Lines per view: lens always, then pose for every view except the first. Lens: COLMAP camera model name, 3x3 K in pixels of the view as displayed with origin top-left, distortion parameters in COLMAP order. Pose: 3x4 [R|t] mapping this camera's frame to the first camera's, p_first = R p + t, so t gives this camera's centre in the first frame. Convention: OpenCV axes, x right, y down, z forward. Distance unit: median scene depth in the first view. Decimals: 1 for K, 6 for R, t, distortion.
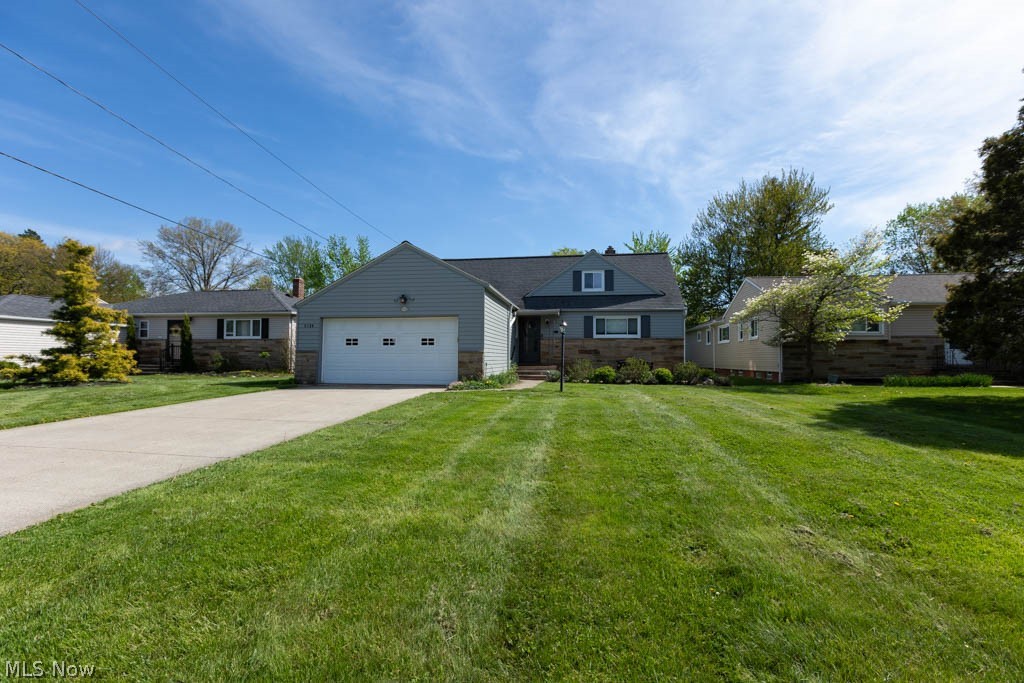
lens RADIAL K [[481.9, 0, 513.4], [0, 481.9, 314.3], [0, 0, 1]] dist [0.002681, 0.000099]
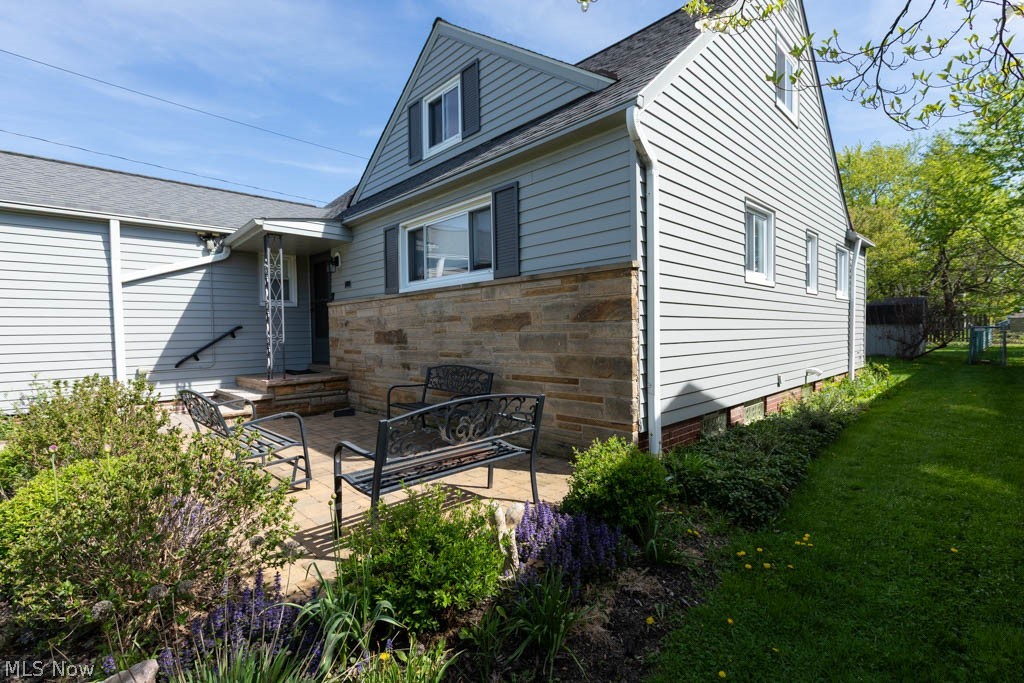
lens RADIAL K [[473.2, 0, 512.0], [0, 473.2, 341.5], [0, 0, 1]] dist [0.001249, -0.000723]
pose [[0.797523, -0.007839, -0.603237, 0.418963], [0.079177, 0.992627, 0.091779, 0.058482], [0.598070, -0.120959, 0.792263, 0.801007]]
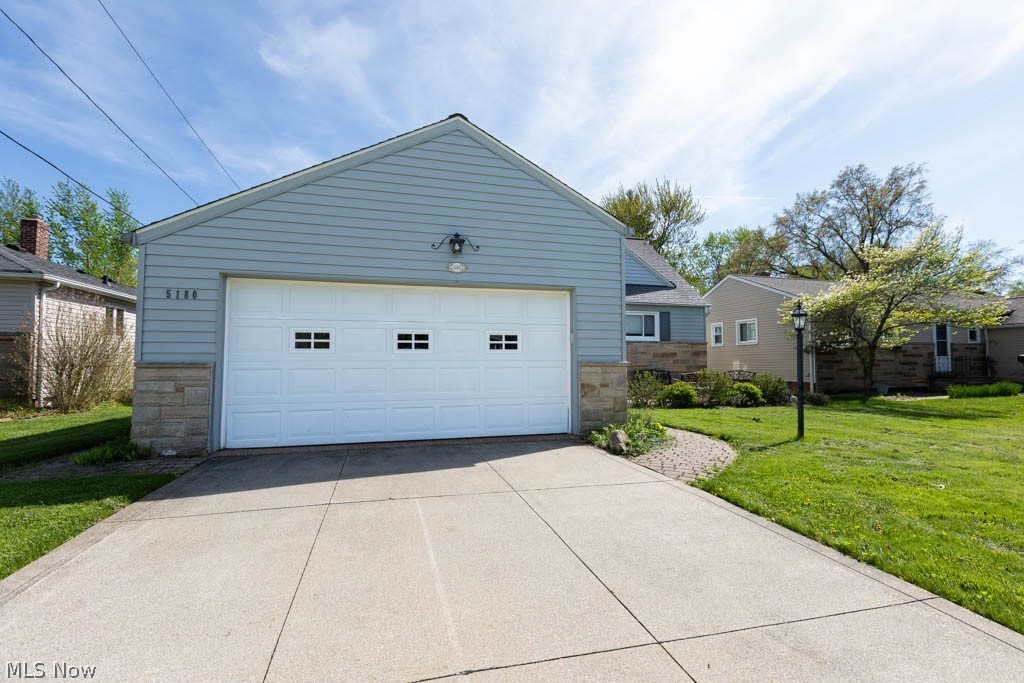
lens RADIAL K [[465.4, 0, 512.0], [0, 465.4, 341.5], [0, 0, 1]] dist [-0.000207, 0.000587]
pose [[0.904154, 0.013352, 0.426997, -0.260513], [-0.033950, 0.998596, 0.040664, 0.027583], [-0.425855, -0.051263, 0.903338, 0.431906]]
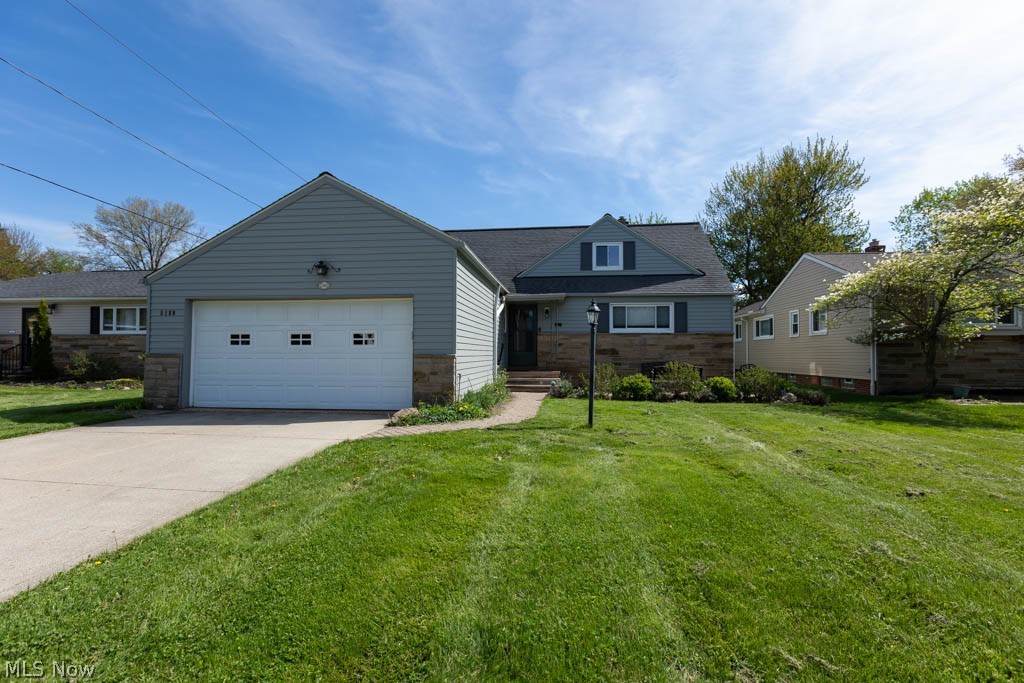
lens RADIAL K [[473.2, 0, 512.0], [0, 473.2, 341.5], [0, 0, 1]] dist [0.001249, -0.000723]
pose [[0.999134, -0.000734, 0.041612, -0.012438], [-0.002066, 0.997737, 0.067200, 0.014203], [-0.041567, -0.067228, 0.996871, 0.289608]]
